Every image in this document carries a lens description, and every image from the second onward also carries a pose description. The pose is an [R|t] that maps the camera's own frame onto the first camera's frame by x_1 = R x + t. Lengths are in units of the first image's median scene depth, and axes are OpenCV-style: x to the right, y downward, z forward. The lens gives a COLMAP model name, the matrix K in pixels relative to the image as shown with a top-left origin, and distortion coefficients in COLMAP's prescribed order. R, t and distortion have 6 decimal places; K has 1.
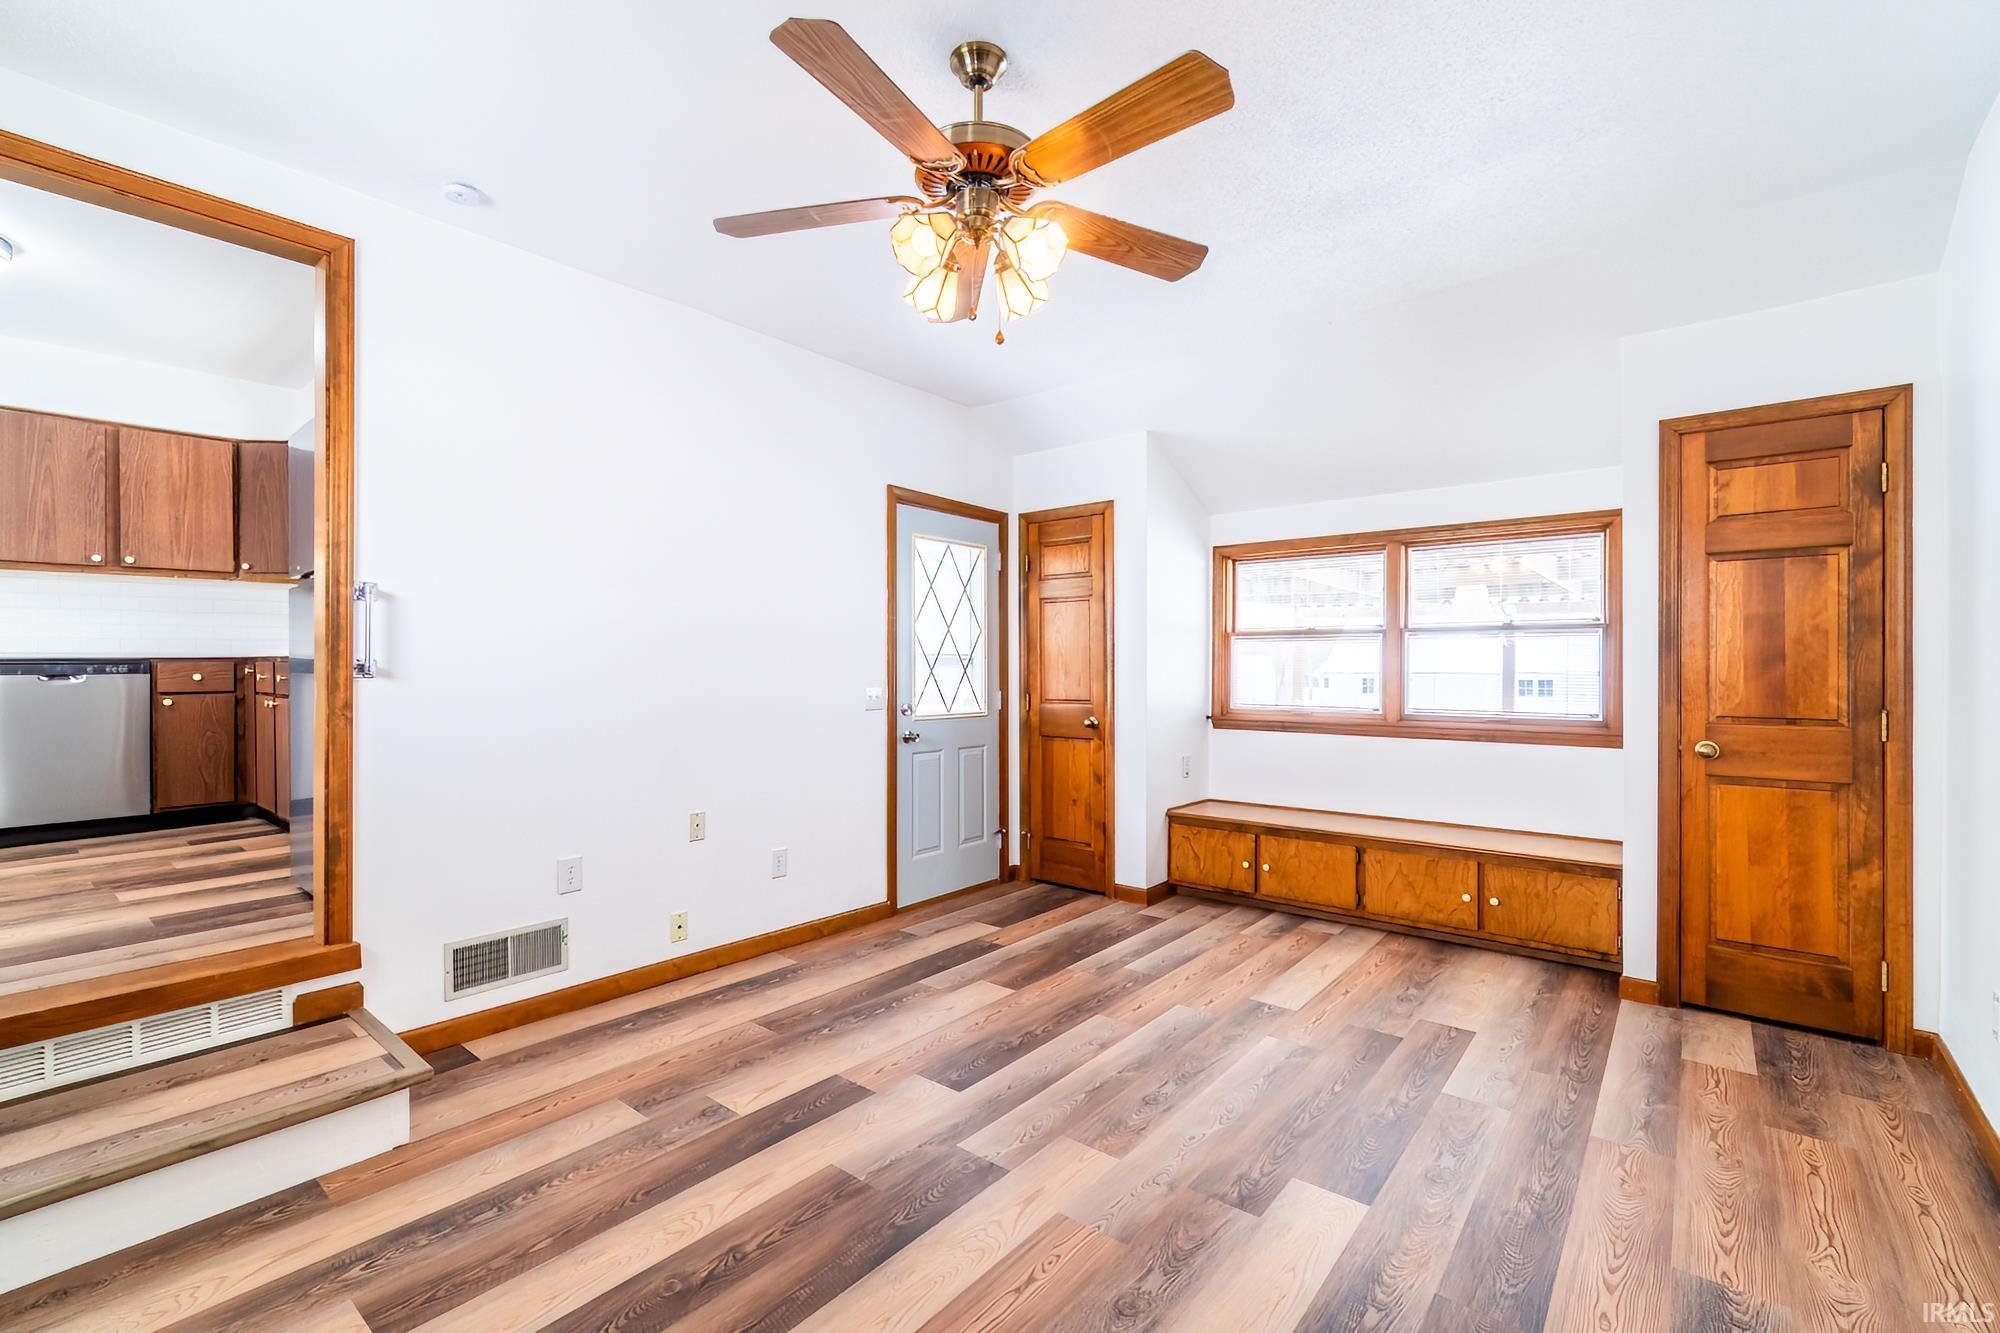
lens RADIAL K [[881.3, 0, 965.8], [0, 881.3, 659.3], [0, 0, 1]] dist [-0.002600, -0.000166]
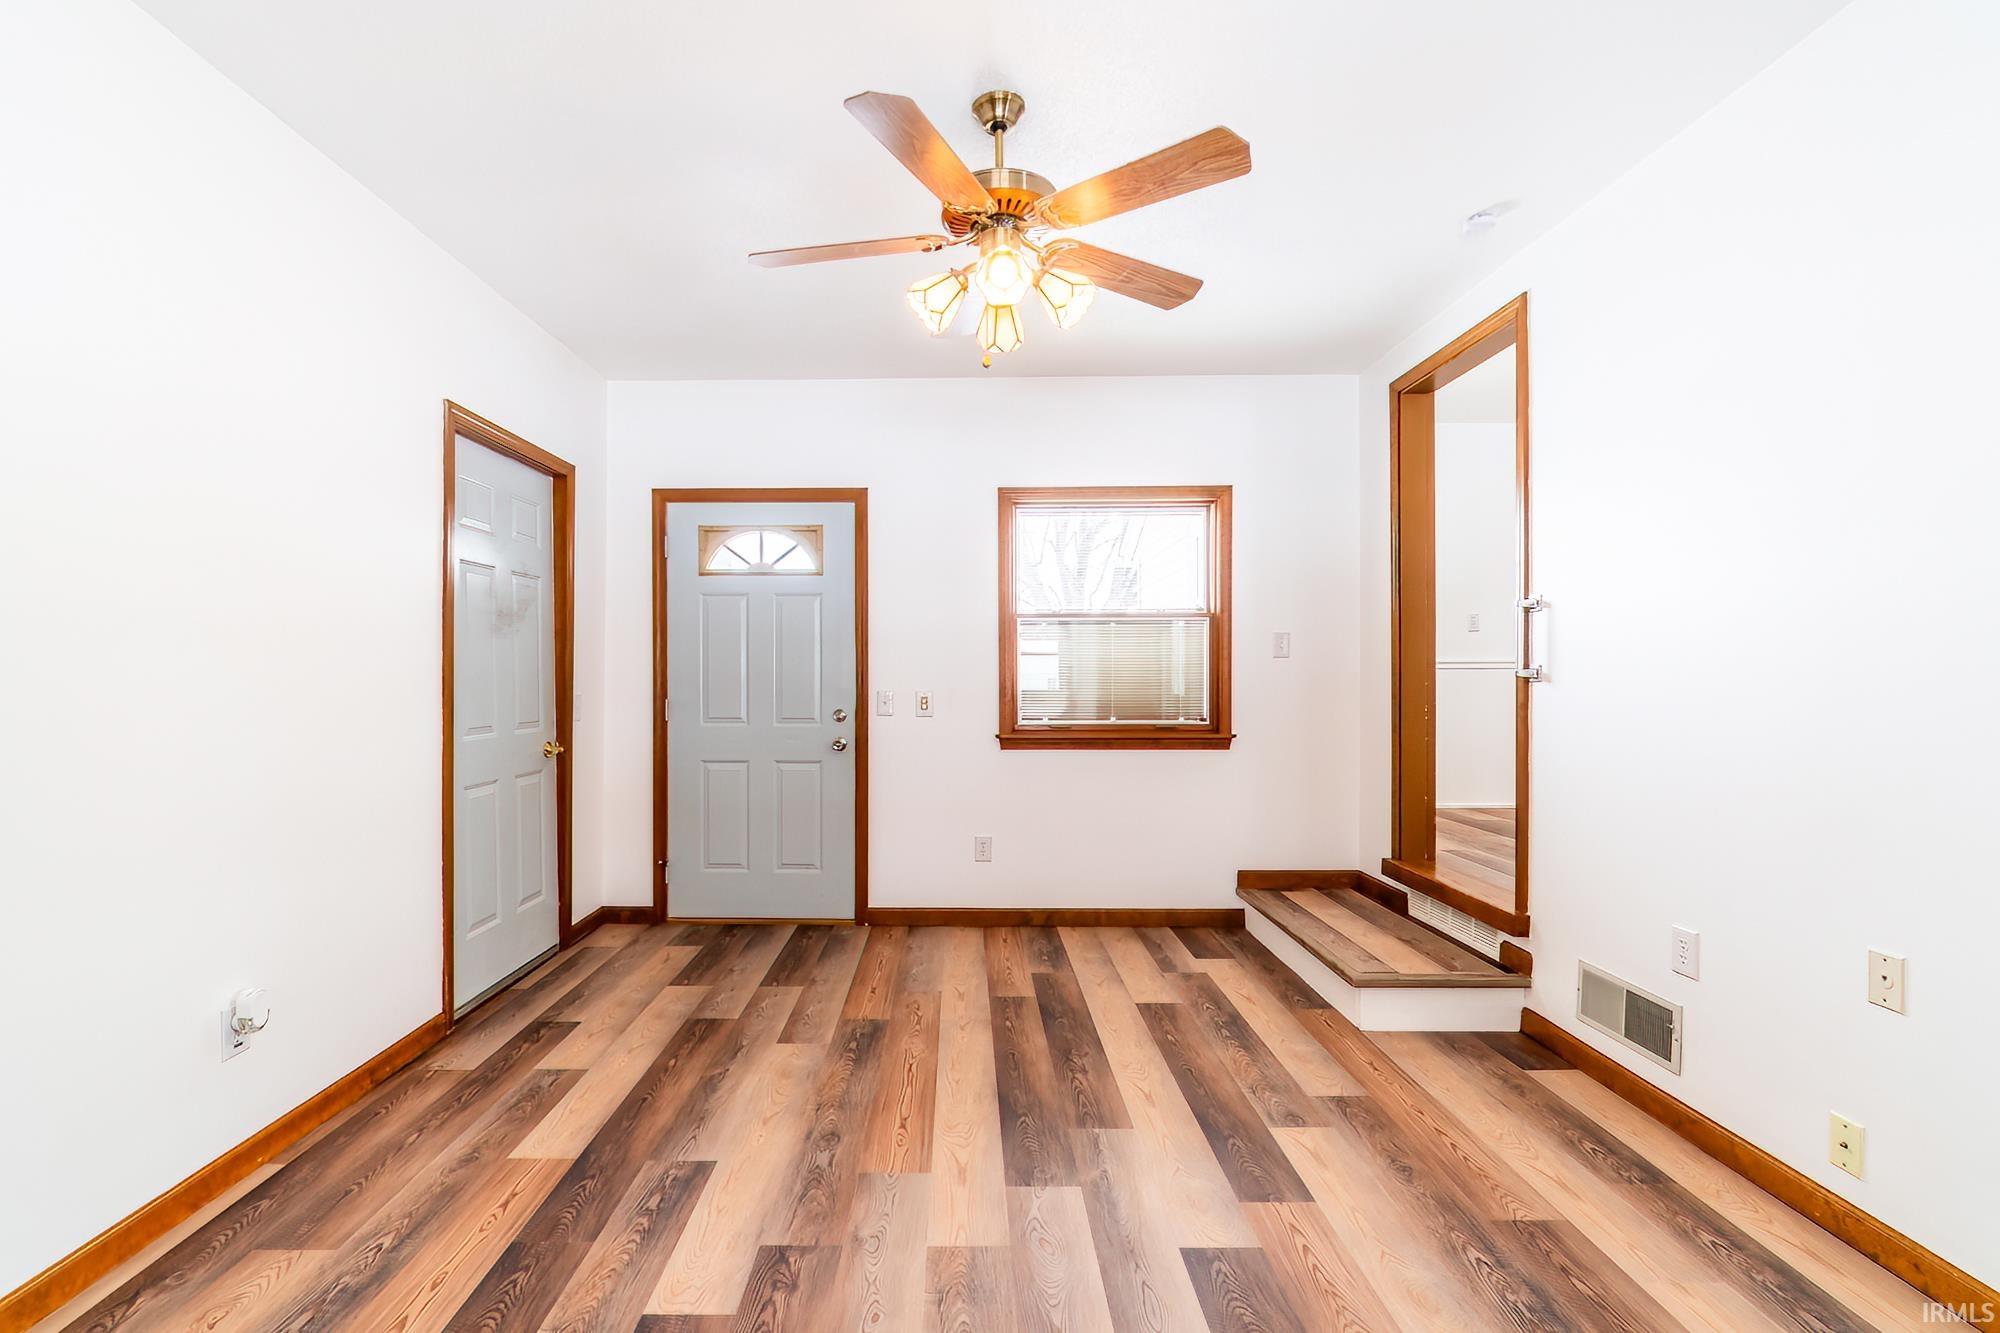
lens RADIAL K [[881.3, 0, 965.8], [0, 881.3, 659.3], [0, 0, 1]] dist [-0.002600, -0.000166]
pose [[-0.758737, -0.011369, -0.651298, 0.672798], [0.002701, 0.999784, -0.020599, 0.017020], [0.651391, -0.017388, -0.758543, 1.594823]]
